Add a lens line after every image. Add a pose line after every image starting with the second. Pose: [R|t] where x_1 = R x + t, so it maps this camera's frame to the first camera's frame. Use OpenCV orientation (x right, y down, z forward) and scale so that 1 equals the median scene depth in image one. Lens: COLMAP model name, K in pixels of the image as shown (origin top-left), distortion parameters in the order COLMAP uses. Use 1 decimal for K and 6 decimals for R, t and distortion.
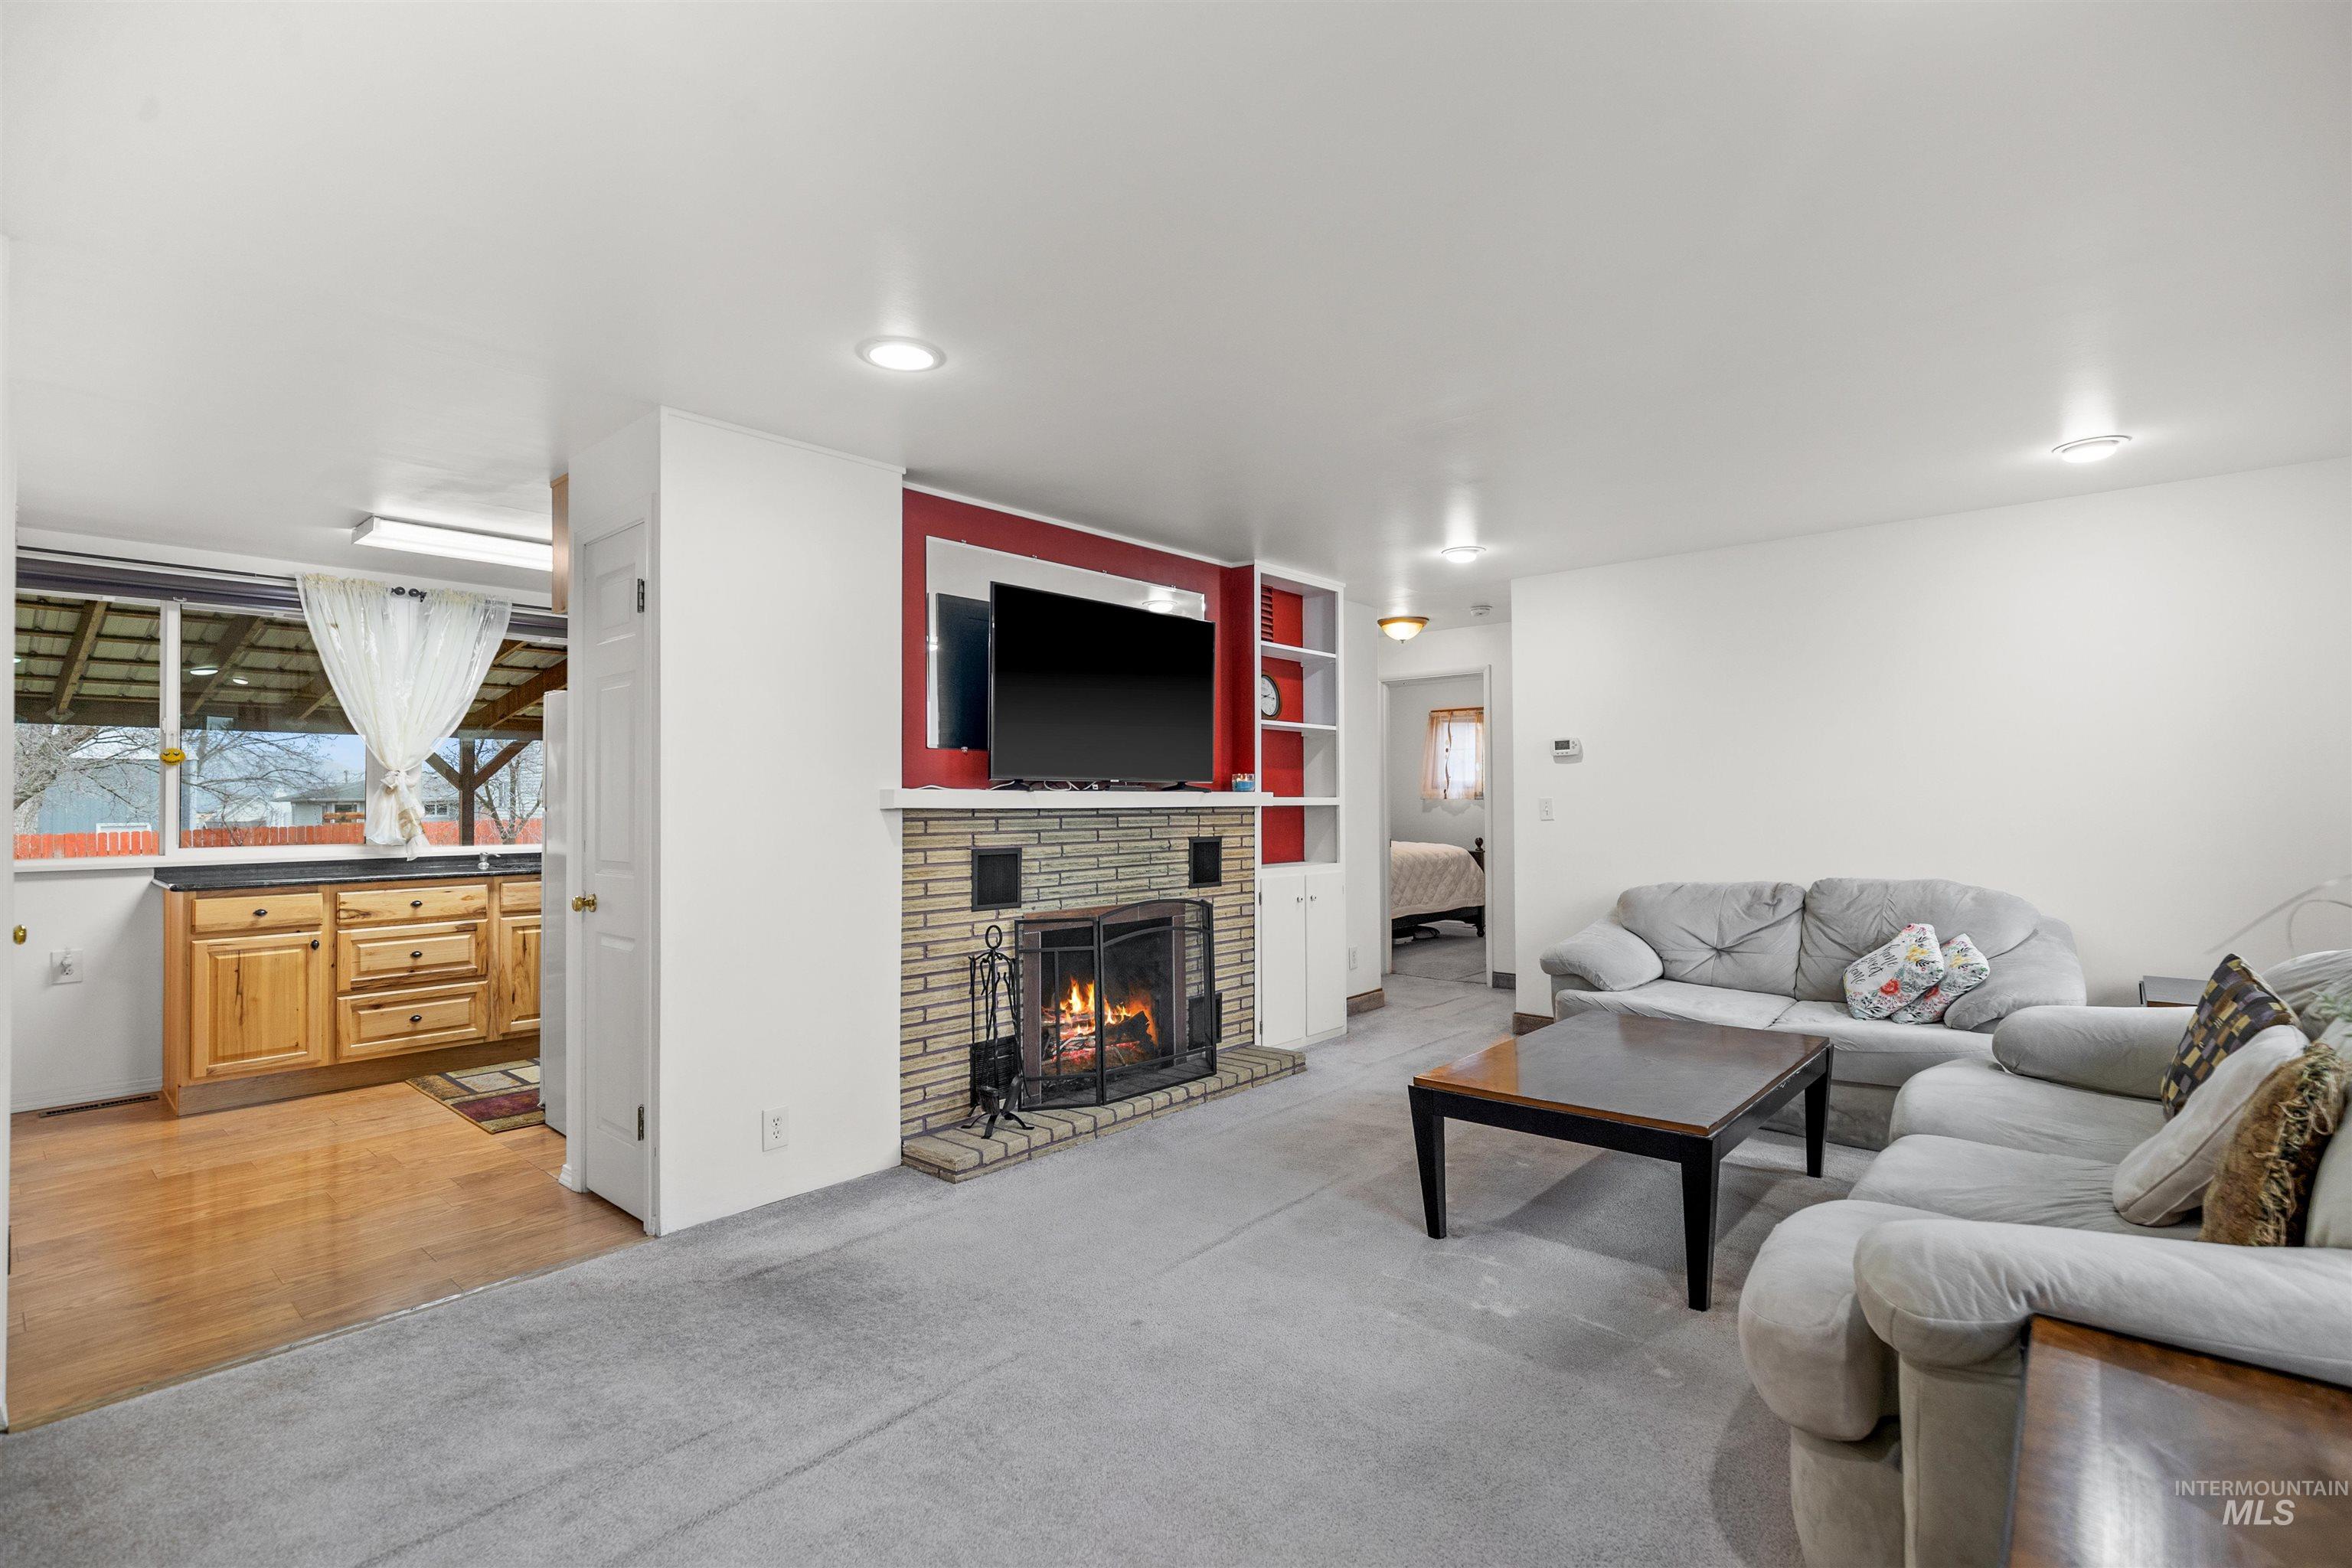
lens RADIAL K [[1067.5, 0, 1216.0], [0, 1067.5, 796.3], [0, 0, 1]] dist [0.000574, 0.001840]
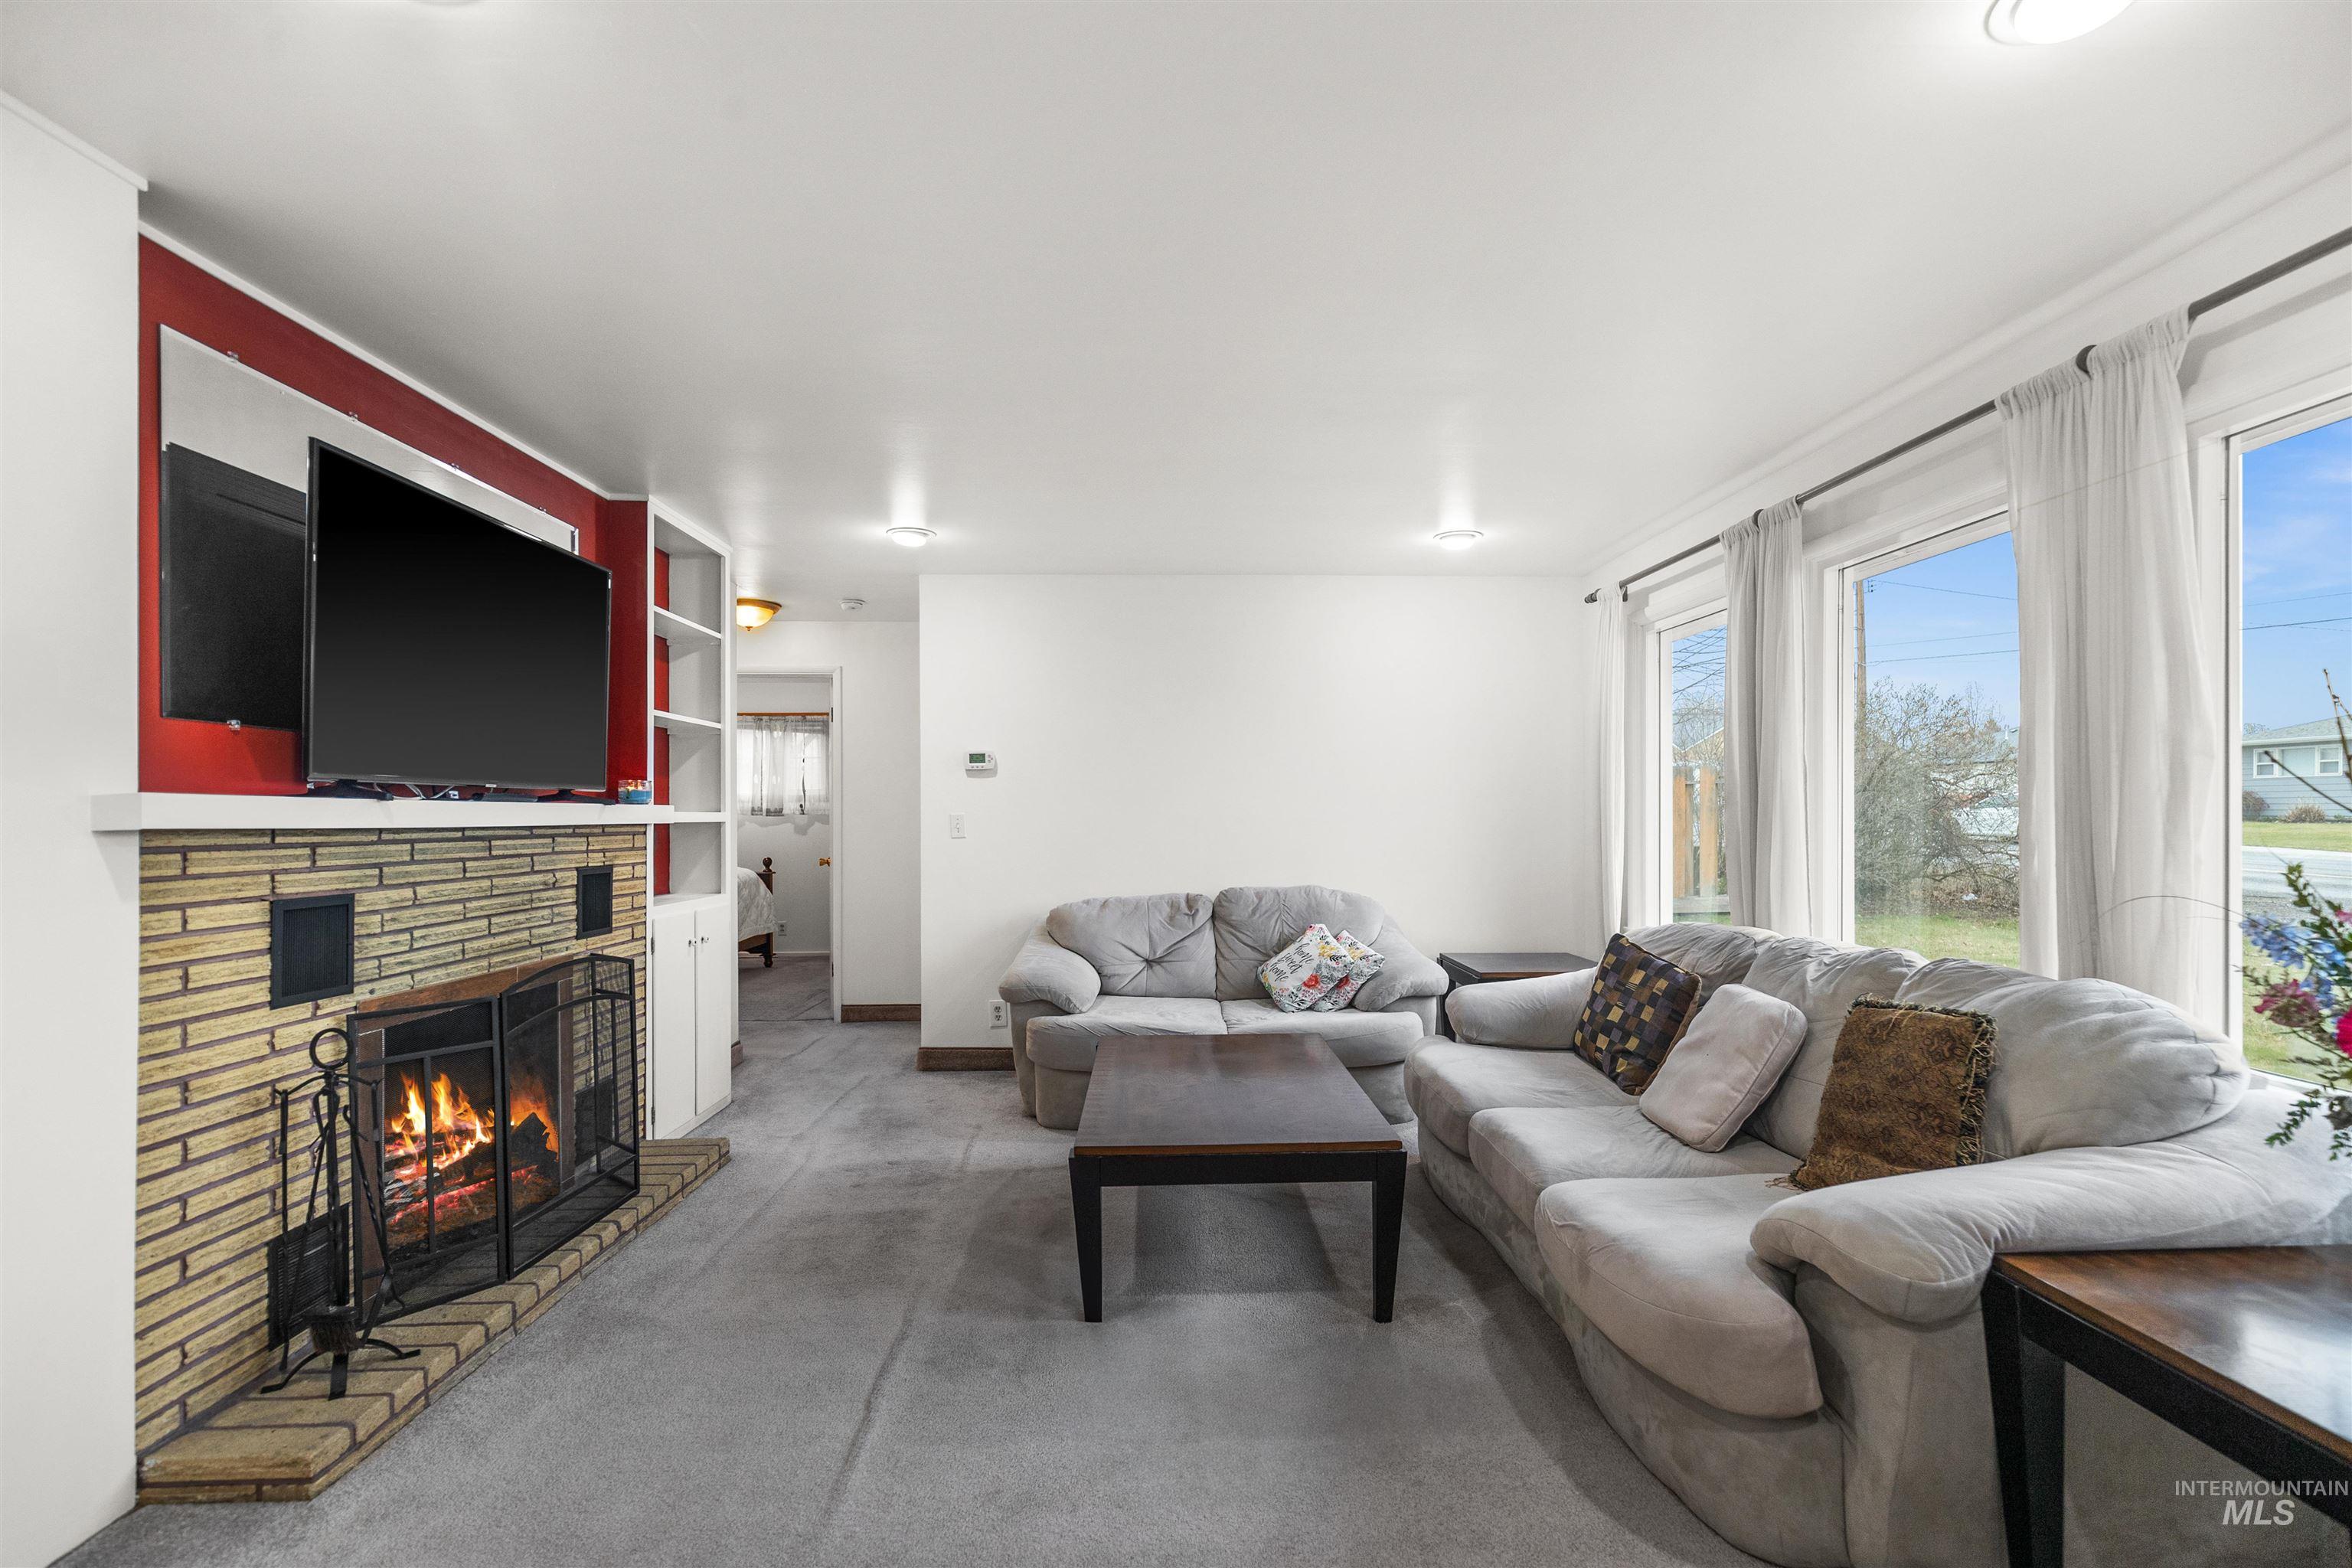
lens RADIAL K [[1067.5, 0, 1154.8], [0, 1067.5, 823.1], [0, 0, 1]] dist [0.000574, 0.001840]
pose [[0.749640, -0.001237, 0.661845, -0.247386], [-0.006165, 0.999942, 0.008851, 0.000309], [-0.661817, -0.010715, 0.749589, 0.253270]]
